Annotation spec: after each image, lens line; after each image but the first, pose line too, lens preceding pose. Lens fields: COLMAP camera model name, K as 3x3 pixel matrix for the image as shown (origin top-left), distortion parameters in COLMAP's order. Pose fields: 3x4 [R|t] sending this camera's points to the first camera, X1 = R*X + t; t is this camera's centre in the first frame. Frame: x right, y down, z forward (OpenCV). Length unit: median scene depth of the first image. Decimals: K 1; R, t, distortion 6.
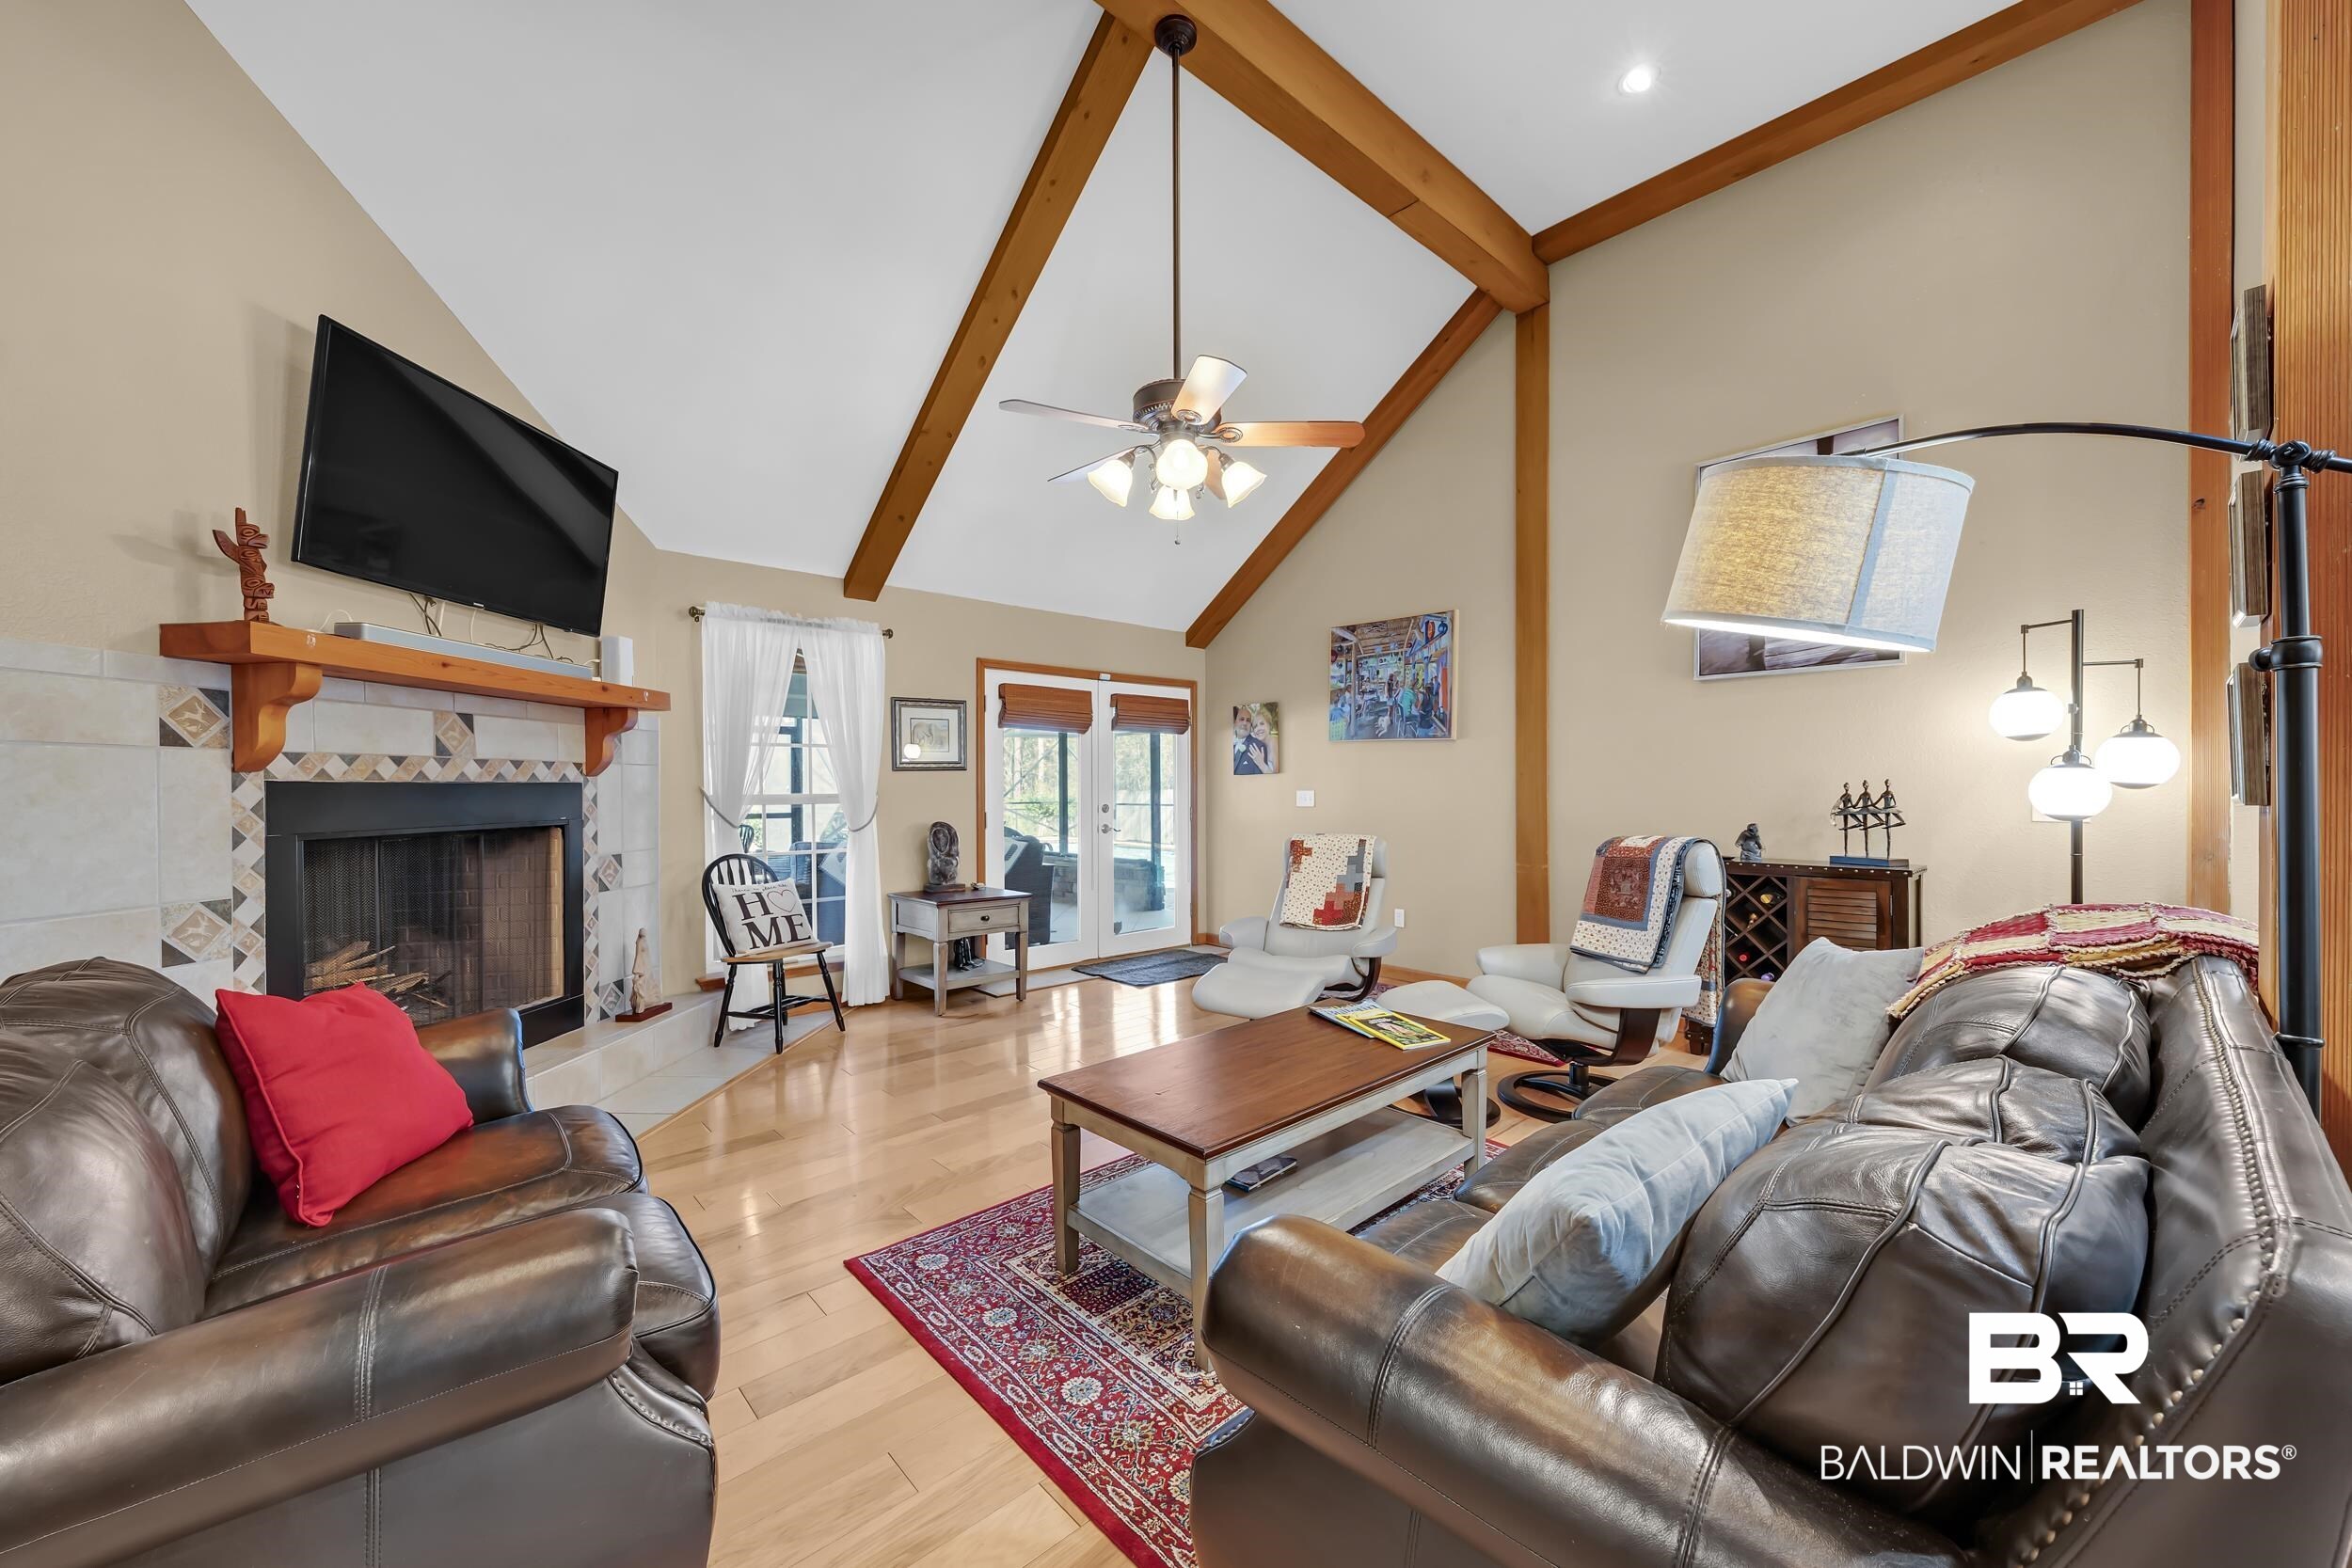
lens RADIAL K [[873.5, 0, 1191.9], [0, 873.5, 790.5], [0, 0, 1]] dist [-0.002781, -0.000073]
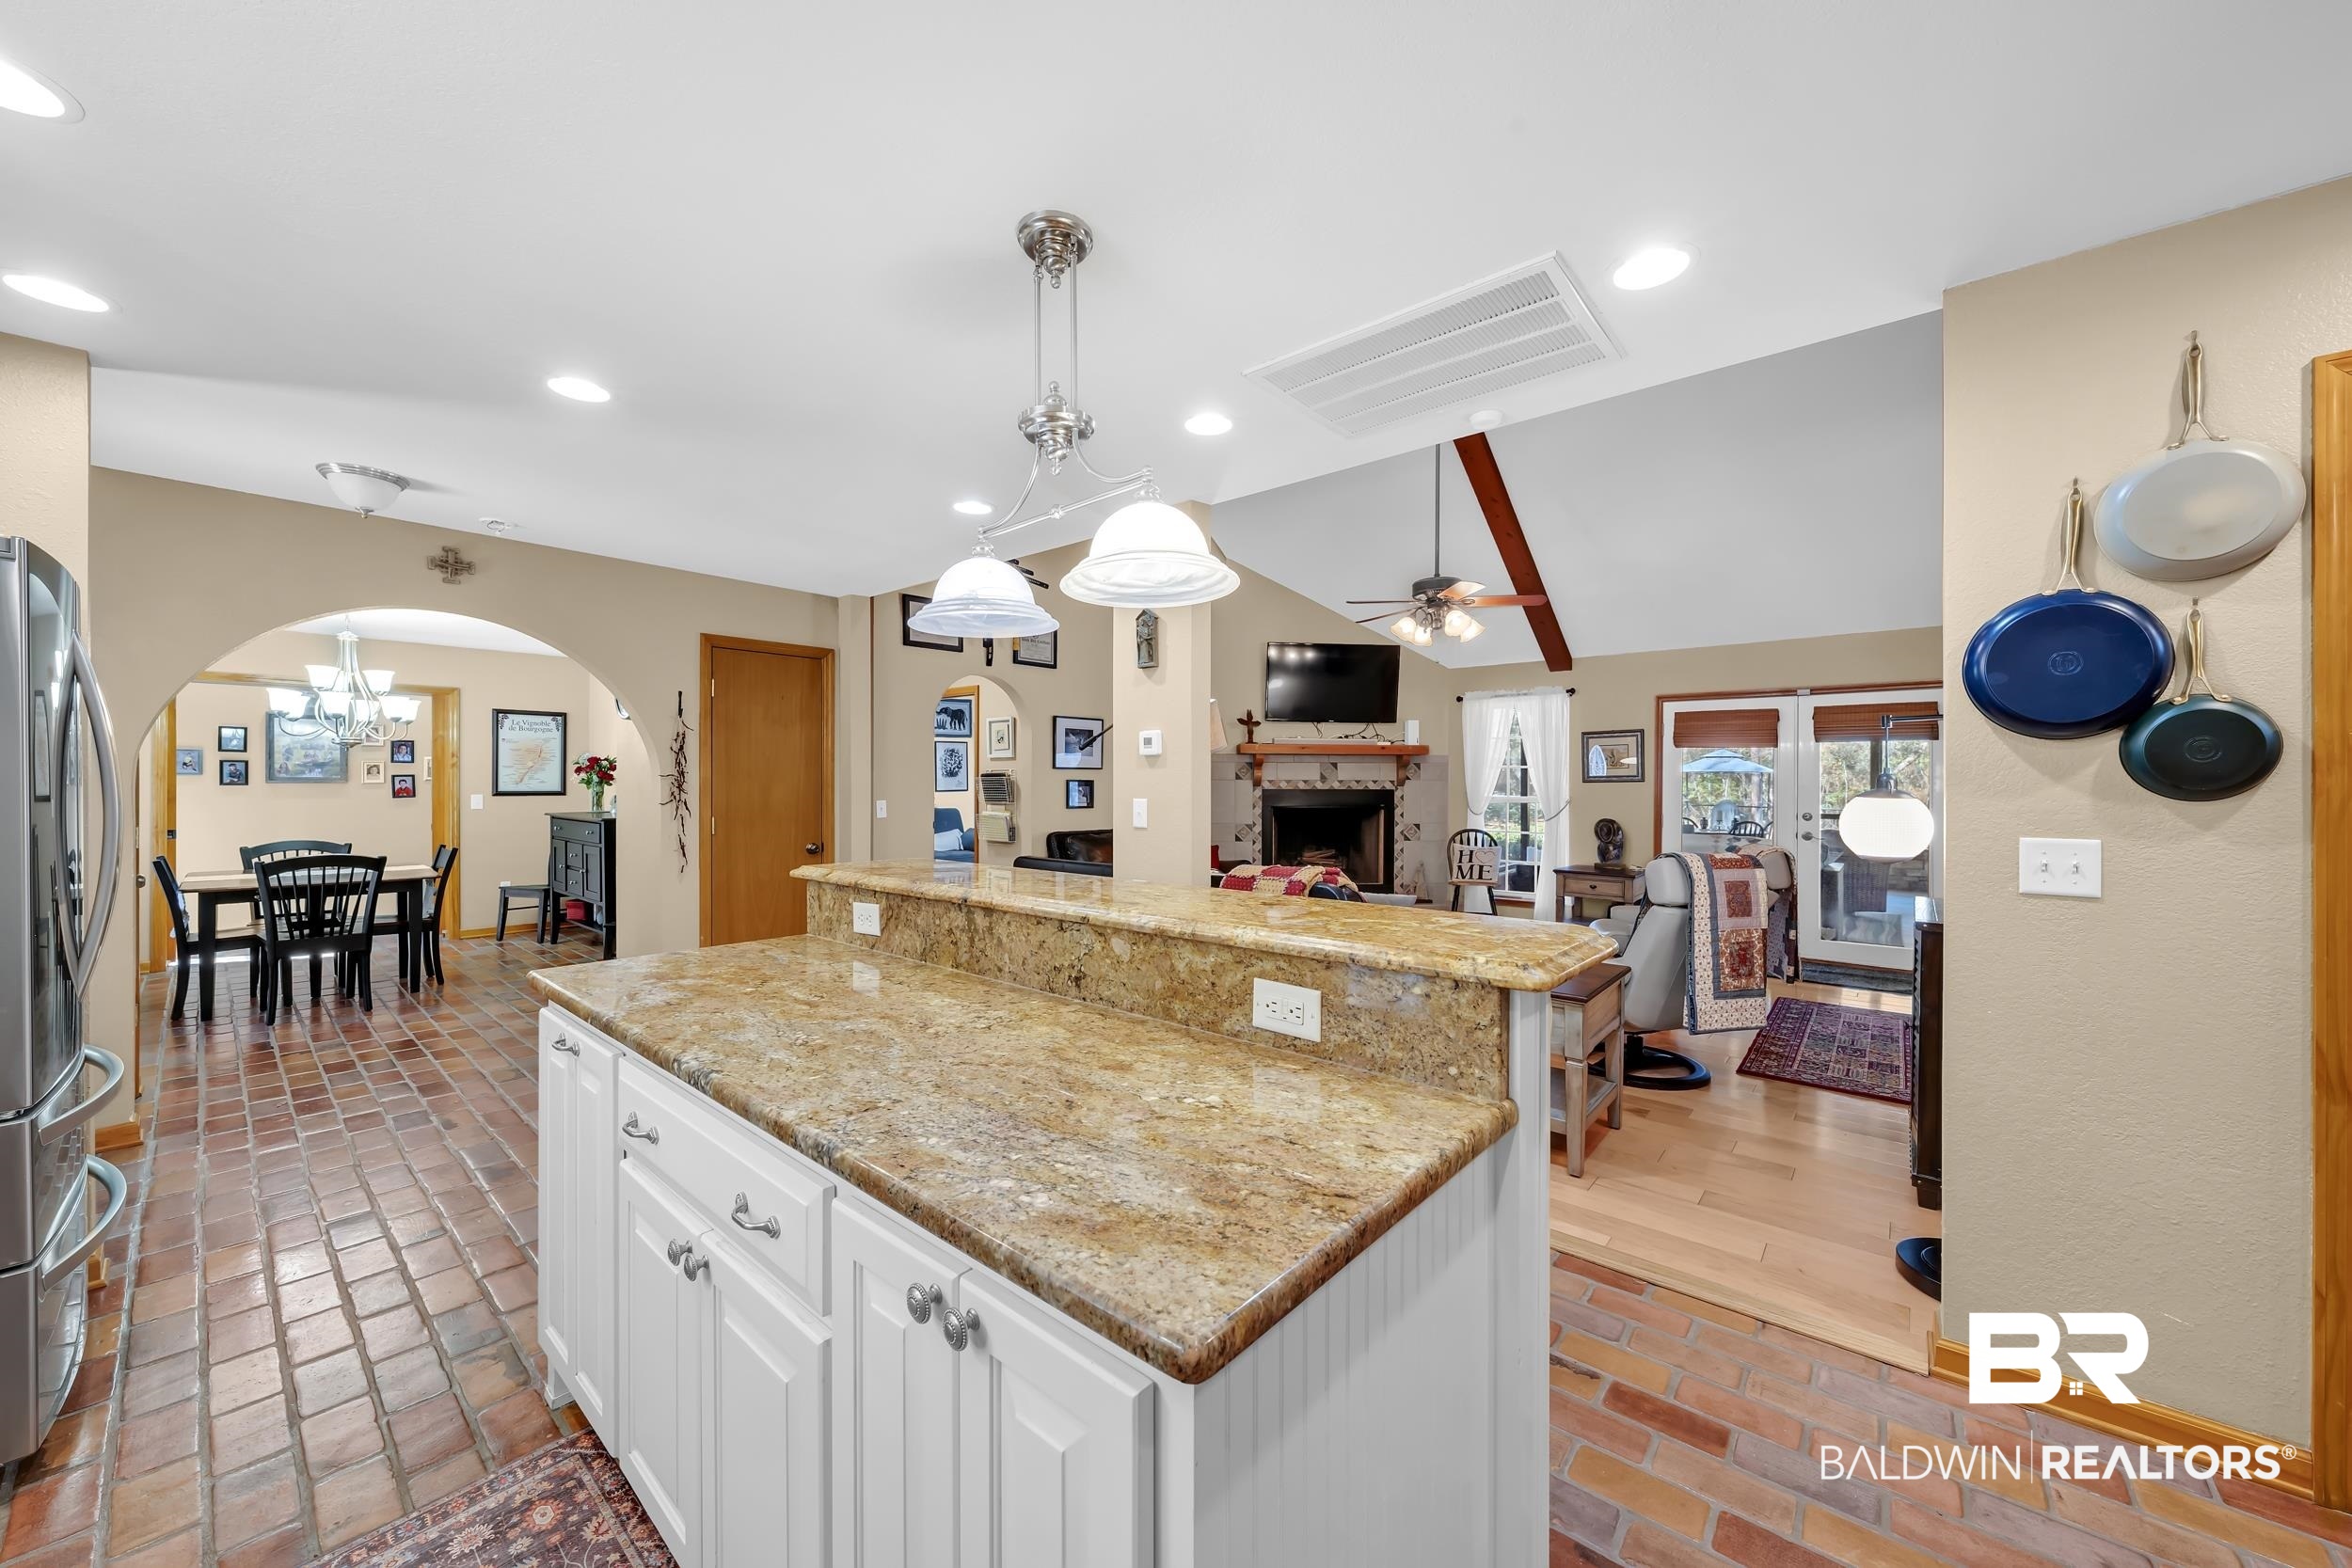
lens RADIAL K [[873.5, 0, 1180.0], [0, 873.5, 780.4], [0, 0, 1]] dist [-0.002781, -0.000073]
pose [[0.106757, 0.003325, -0.994280, 1.401998], [-0.008461, 0.999961, 0.002436, -0.032061], [0.994249, 0.008152, 0.106781, 0.226543]]
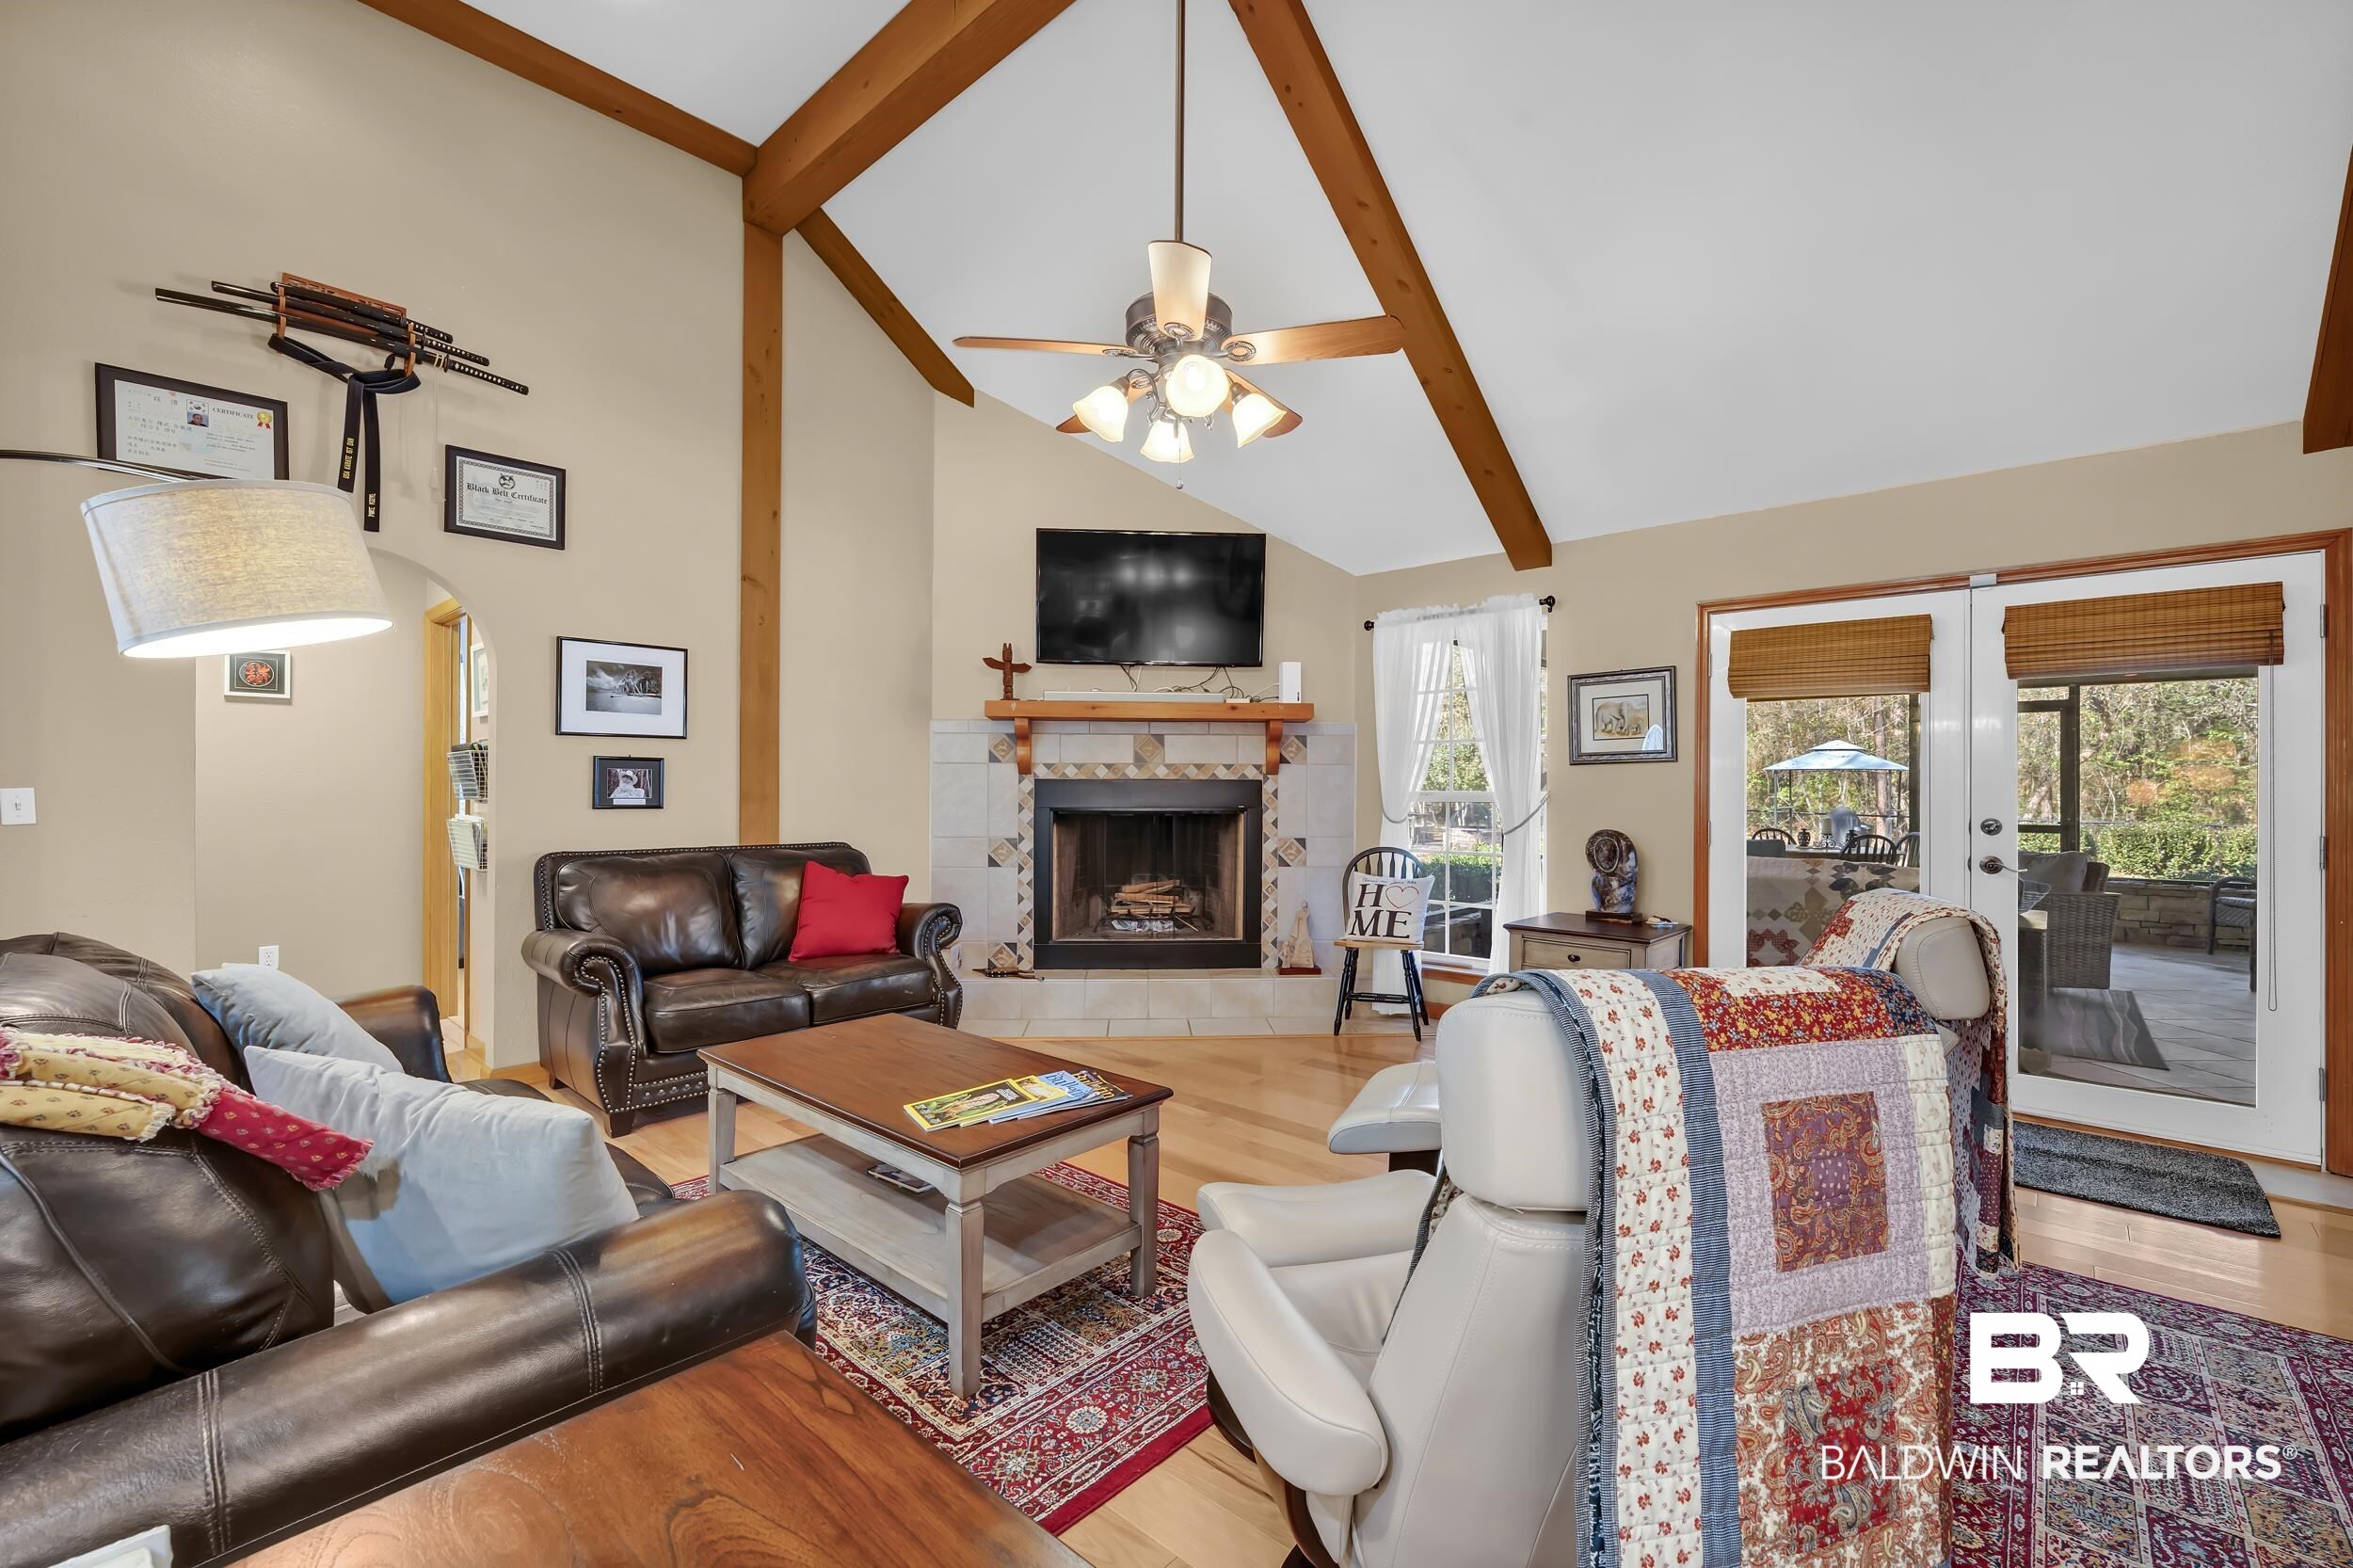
lens RADIAL K [[993.8, 0, 1186.2], [0, 993.8, 780.8], [0, 0, 1]] dist [-0.000399, -0.000123]
pose [[0.079555, -0.001981, -0.996829, 0.752088], [-0.009189, 0.999954, -0.002720, -0.002423], [0.996788, 0.009376, 0.079533, 0.757881]]
